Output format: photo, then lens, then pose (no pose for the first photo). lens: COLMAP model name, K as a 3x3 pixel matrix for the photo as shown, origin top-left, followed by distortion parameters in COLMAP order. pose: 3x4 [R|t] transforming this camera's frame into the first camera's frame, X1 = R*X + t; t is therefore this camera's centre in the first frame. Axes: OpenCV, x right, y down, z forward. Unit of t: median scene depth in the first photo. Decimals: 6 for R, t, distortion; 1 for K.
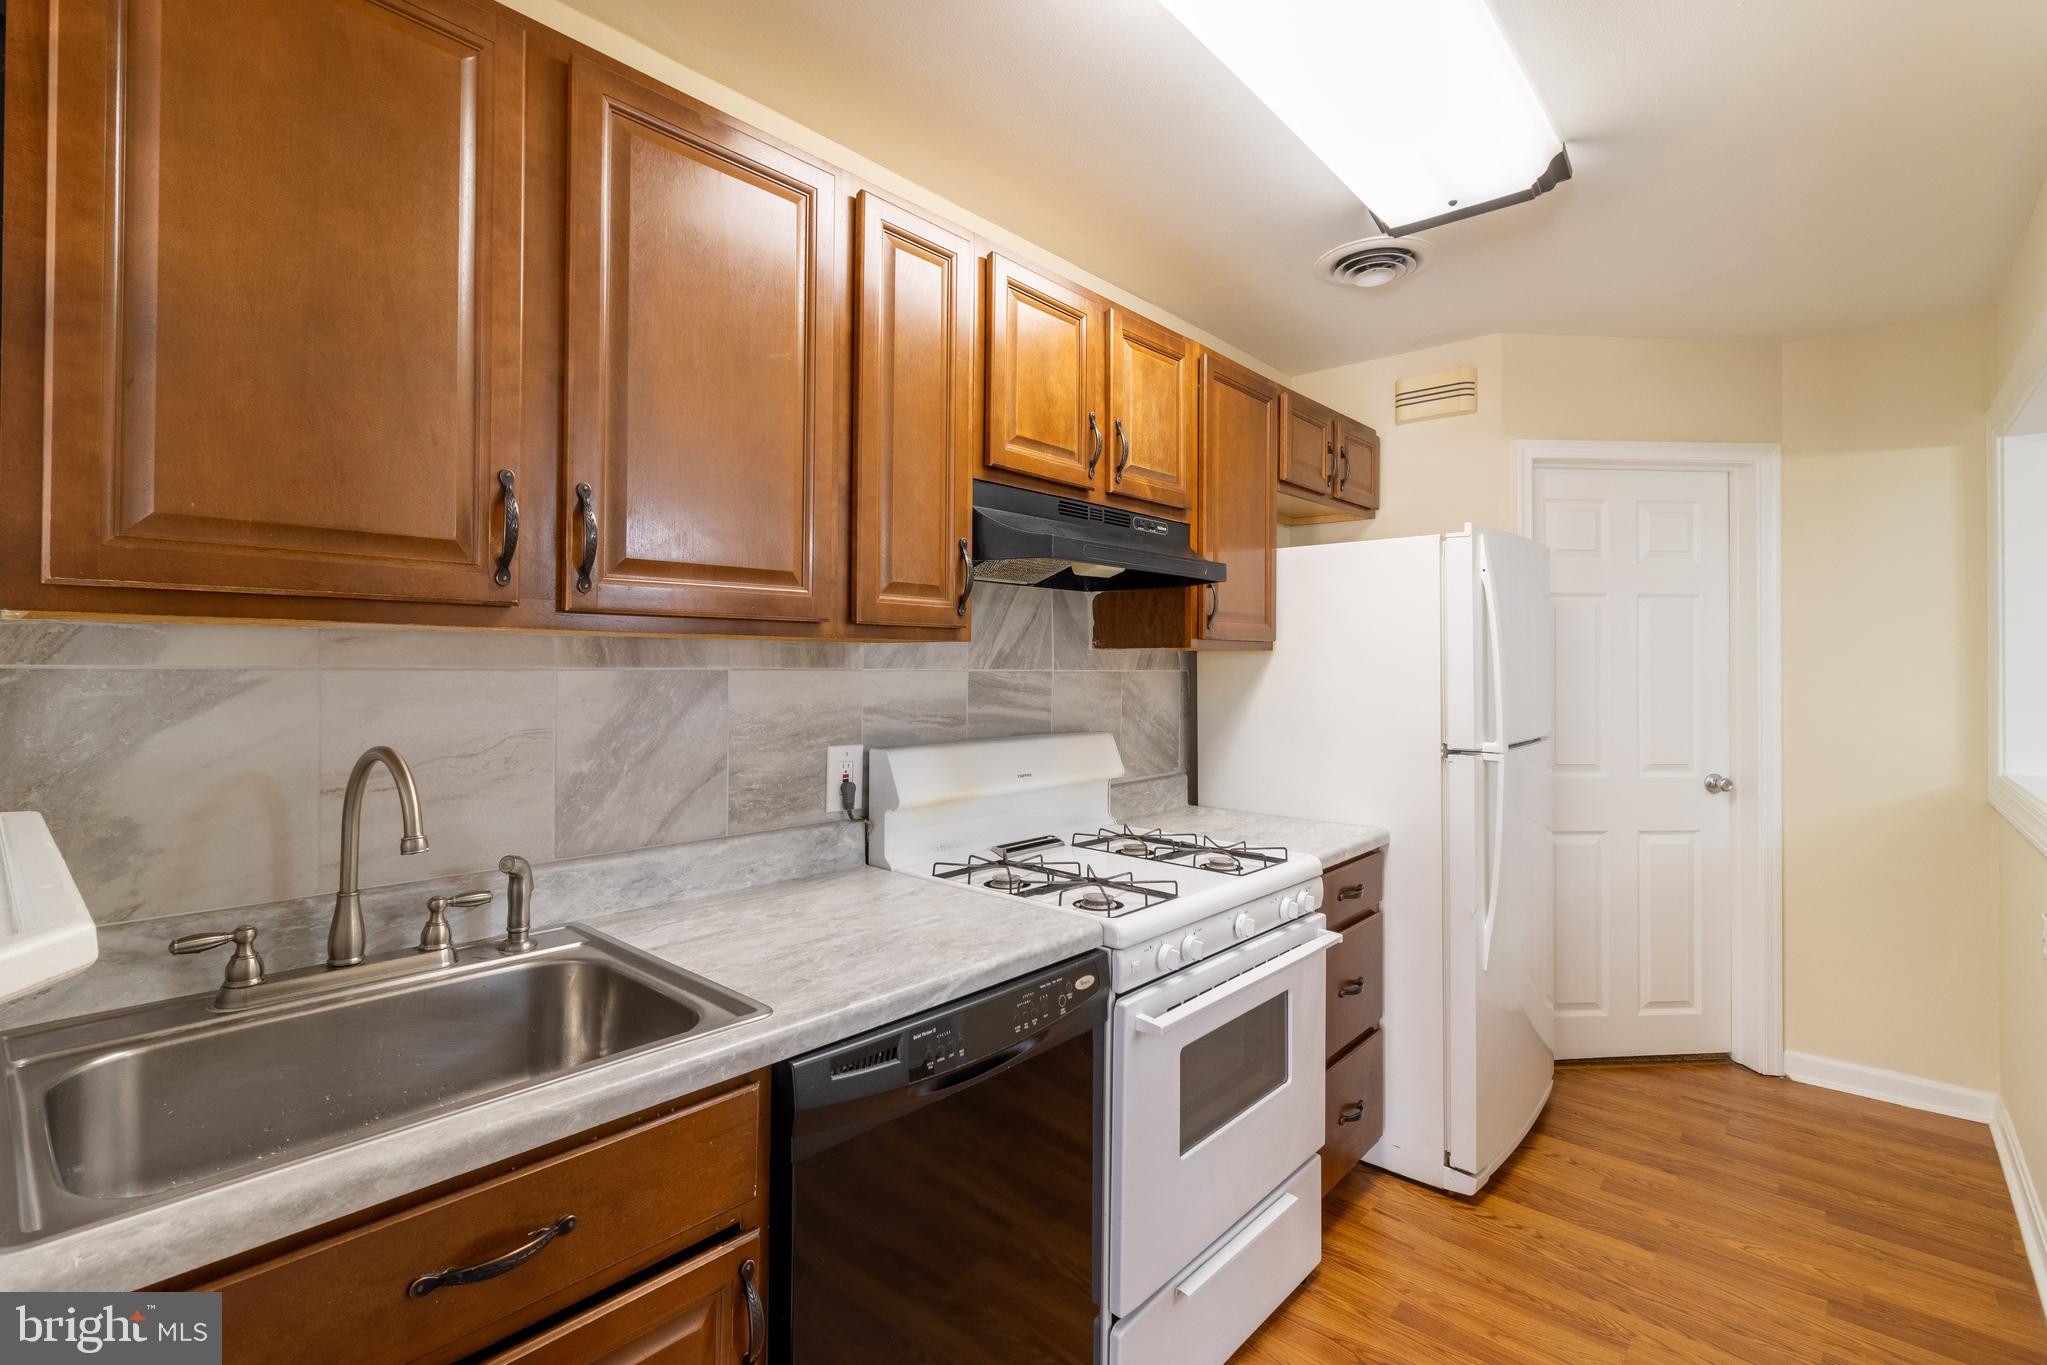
lens RADIAL K [[944.4, 0, 1026.9], [0, 944.4, 653.9], [0, 0, 1]] dist [-0.002640, -0.000535]
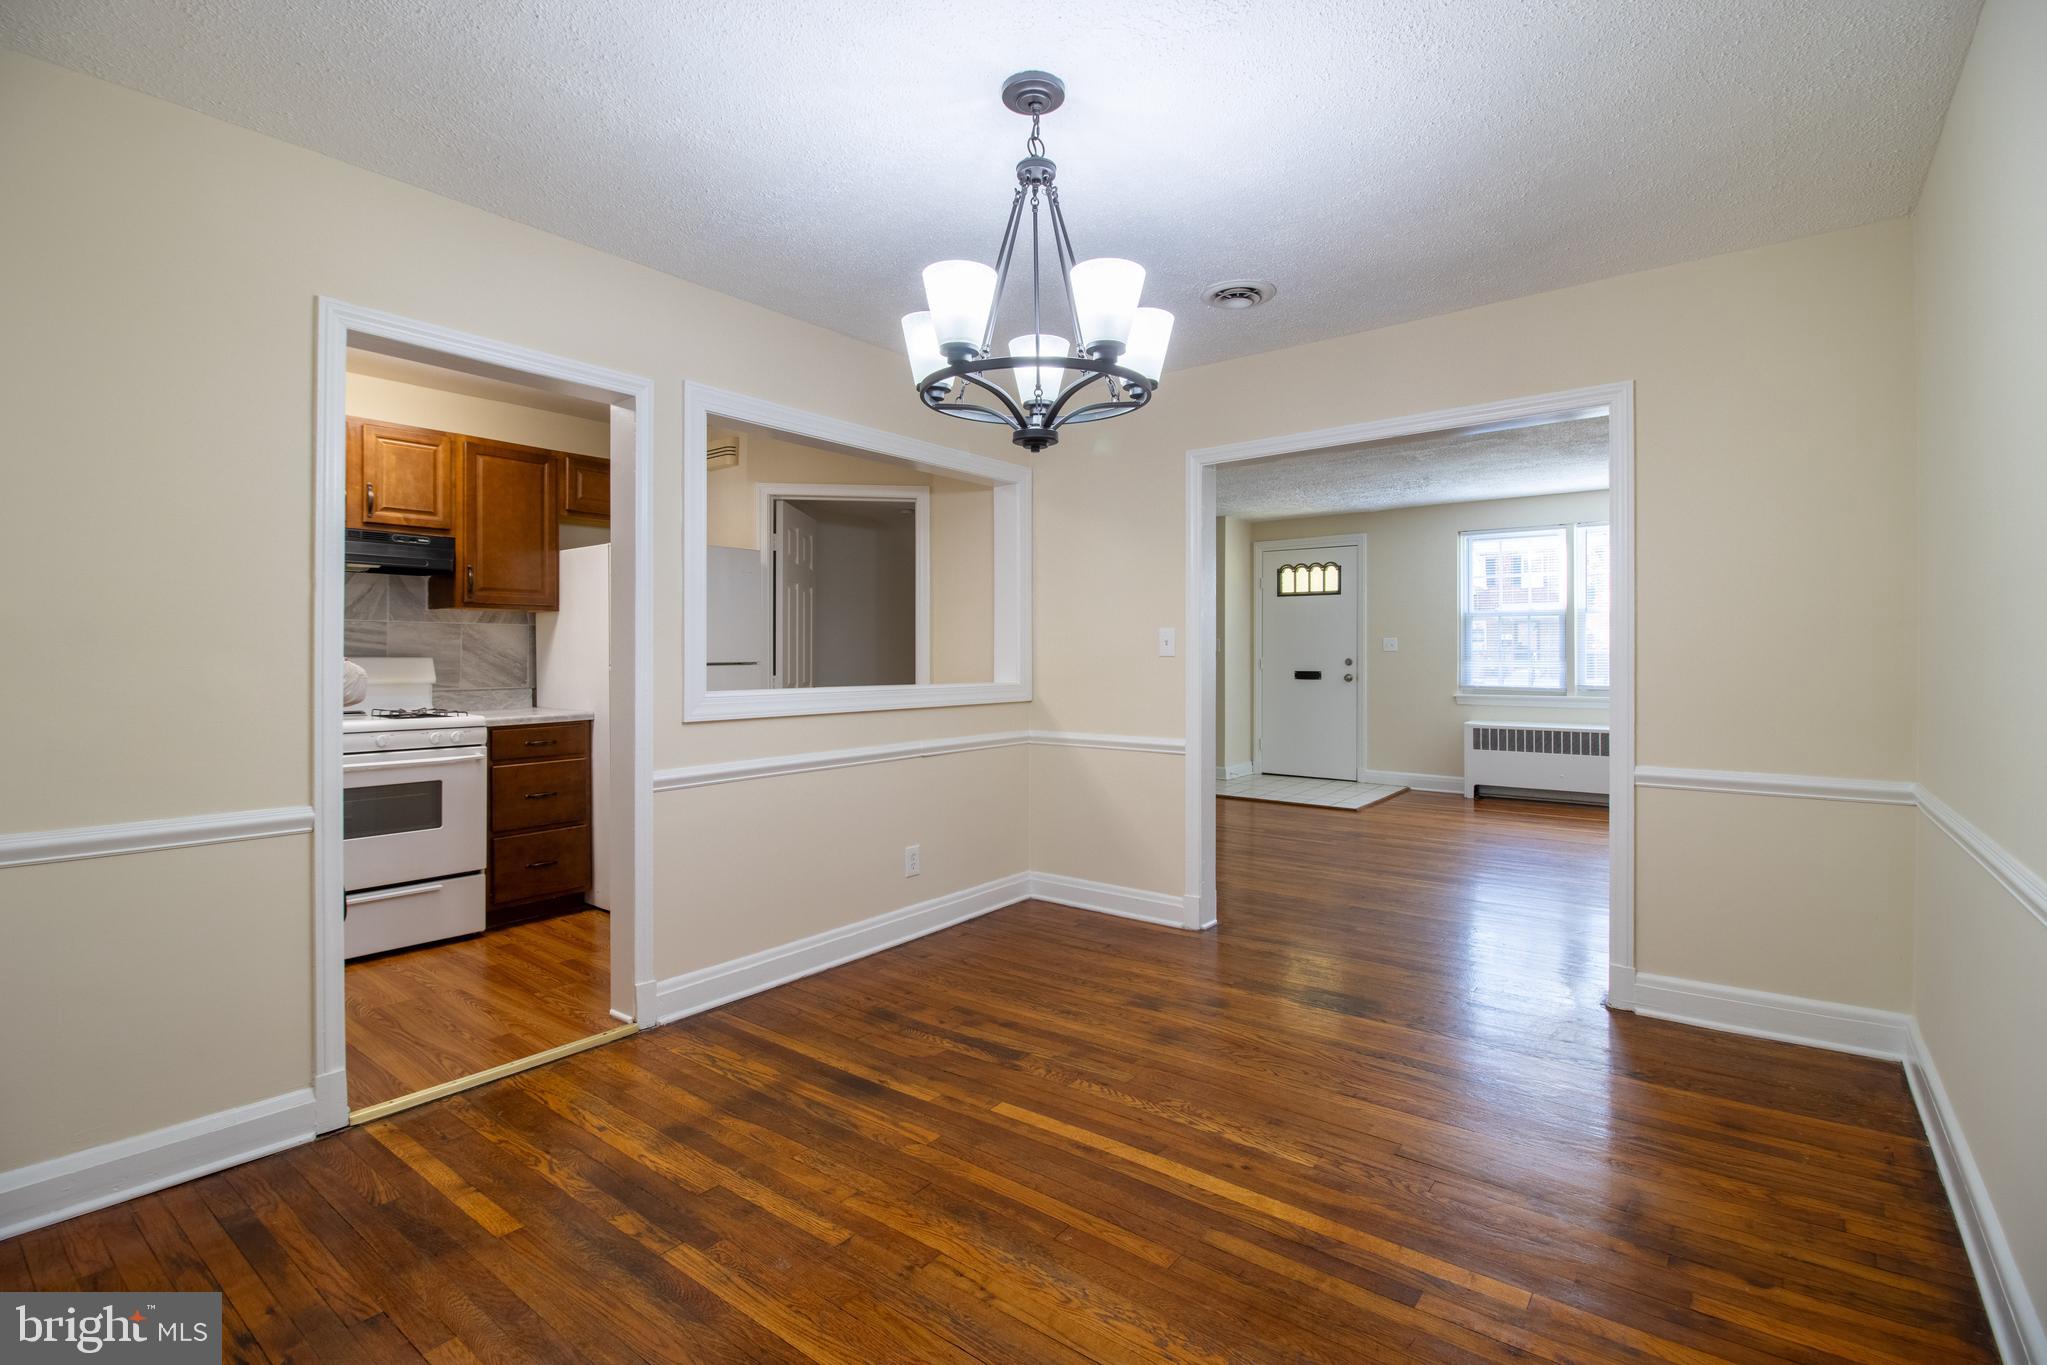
lens RADIAL K [[944.4, 0, 1026.9], [0, 944.4, 653.9], [0, 0, 1]] dist [-0.002640, -0.000535]
pose [[0.997916, -0.006048, 0.064235, 1.310561], [0.005521, 0.999950, 0.008371, 0.083939], [-0.064282, -0.007999, 0.997900, -0.978779]]
